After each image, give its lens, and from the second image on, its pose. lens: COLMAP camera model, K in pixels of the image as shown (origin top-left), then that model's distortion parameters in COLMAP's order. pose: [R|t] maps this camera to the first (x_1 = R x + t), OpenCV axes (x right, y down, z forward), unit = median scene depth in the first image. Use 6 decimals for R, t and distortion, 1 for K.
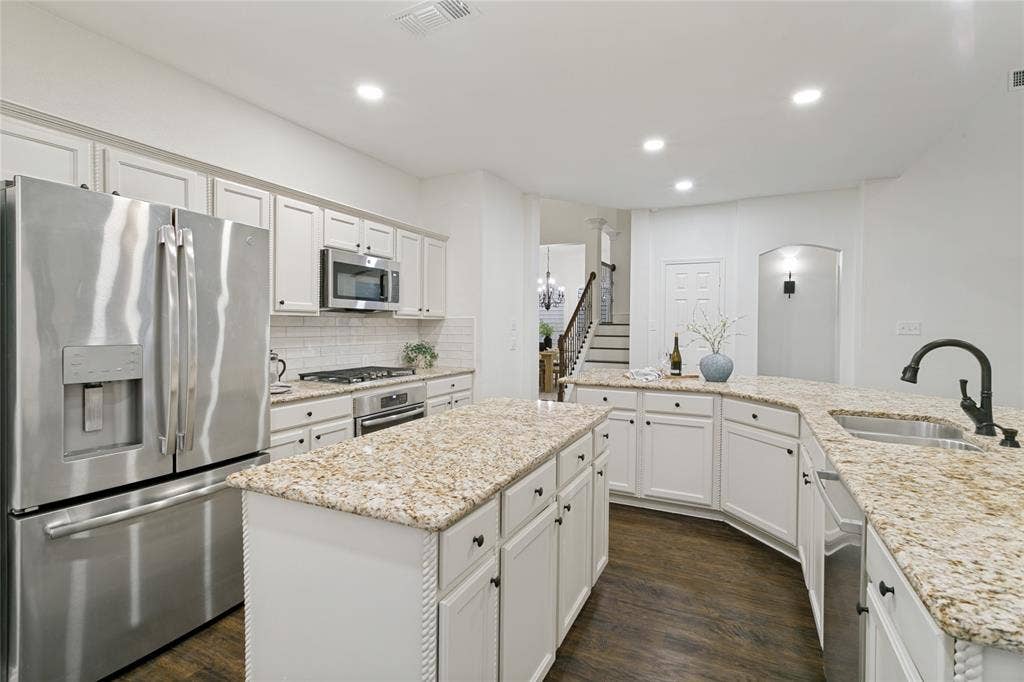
lens RADIAL K [[493.5, 0, 509.3], [0, 493.5, 334.2], [0, 0, 1]] dist [-0.000441, 0.000241]
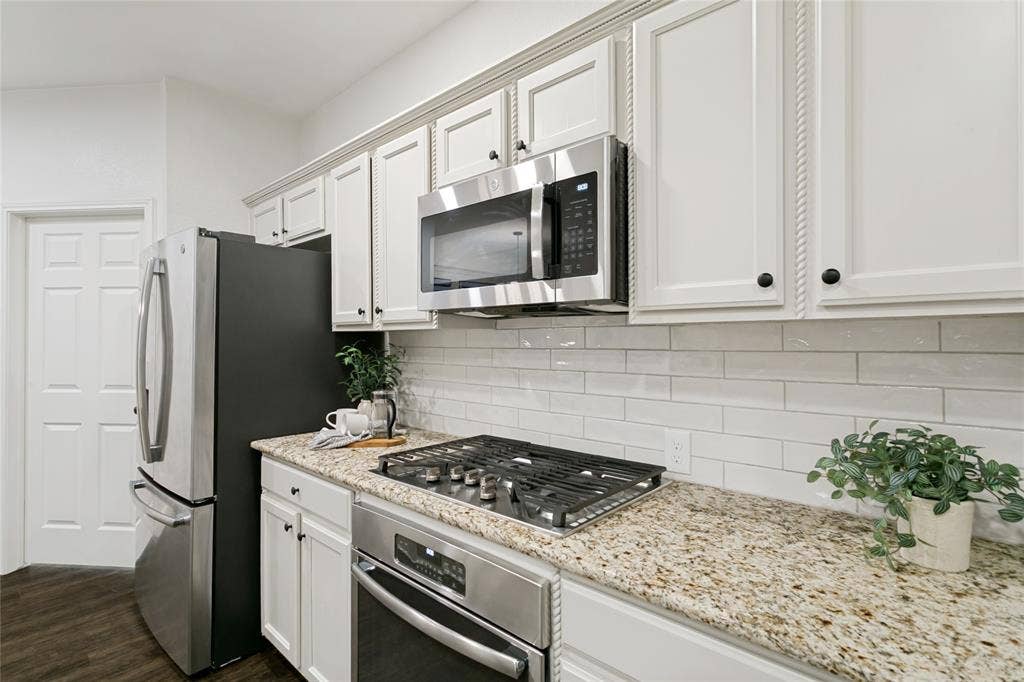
lens RADIAL K [[493.5, 0, 509.3], [0, 493.5, 334.2], [0, 0, 1]] dist [-0.000441, 0.000241]
pose [[-0.298440, -0.020651, -0.954205, 0.084237], [-0.015911, 0.999735, -0.016659, -0.021224], [0.954296, 0.010211, -0.298690, 1.120509]]
